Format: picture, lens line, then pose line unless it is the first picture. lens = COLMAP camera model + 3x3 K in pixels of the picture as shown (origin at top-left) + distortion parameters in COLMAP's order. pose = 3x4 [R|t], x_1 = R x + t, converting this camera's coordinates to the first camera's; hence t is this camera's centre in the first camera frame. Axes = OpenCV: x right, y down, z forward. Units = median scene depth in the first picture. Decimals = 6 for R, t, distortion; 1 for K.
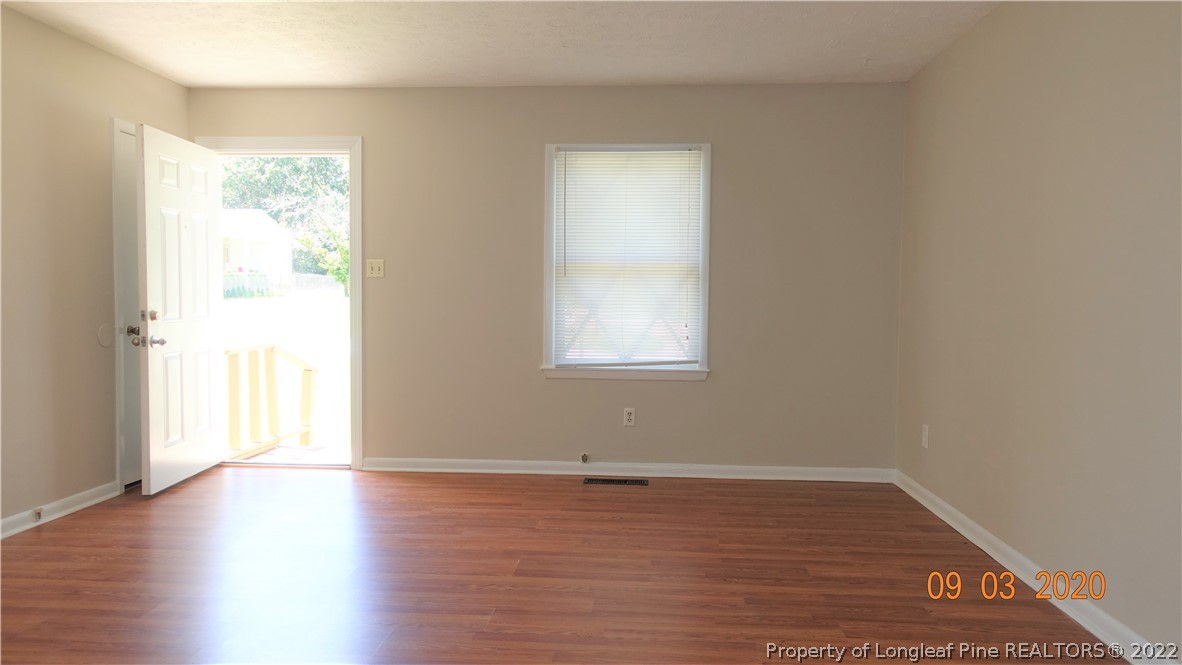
lens RADIAL K [[810.7, 0, 591.7], [0, 810.7, 327.8], [0, 0, 1]] dist [-0.002327, -0.001750]
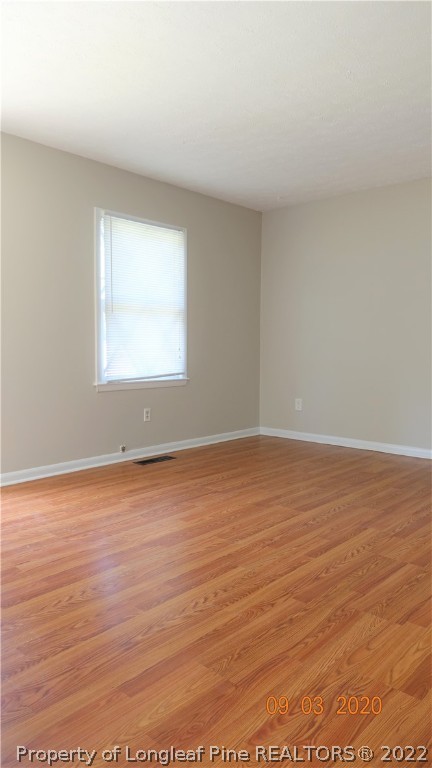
lens RADIAL K [[526.7, 0, 216.0], [0, 526.7, 384.0], [0, 0, 1]] dist [-0.002327, -0.001750]
pose [[0.630698, -0.067587, 0.773079, -0.667669], [0.035591, 0.997671, 0.058186, 0.008224], [-0.775212, -0.009183, 0.631635, 0.375023]]
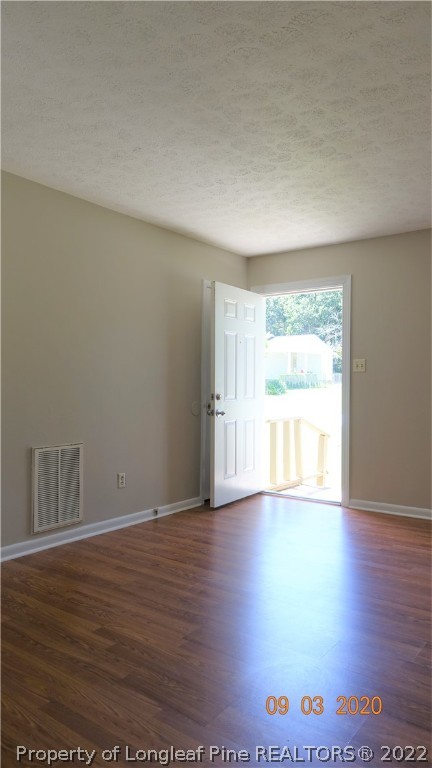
lens RADIAL K [[526.7, 0, 216.0], [0, 526.7, 384.0], [0, 0, 1]] dist [-0.002327, -0.001750]
pose [[0.837941, -0.005631, -0.545732, 0.029903], [-0.019553, 0.998995, -0.040329, 0.001545], [0.545411, 0.044464, 0.836989, 0.105725]]
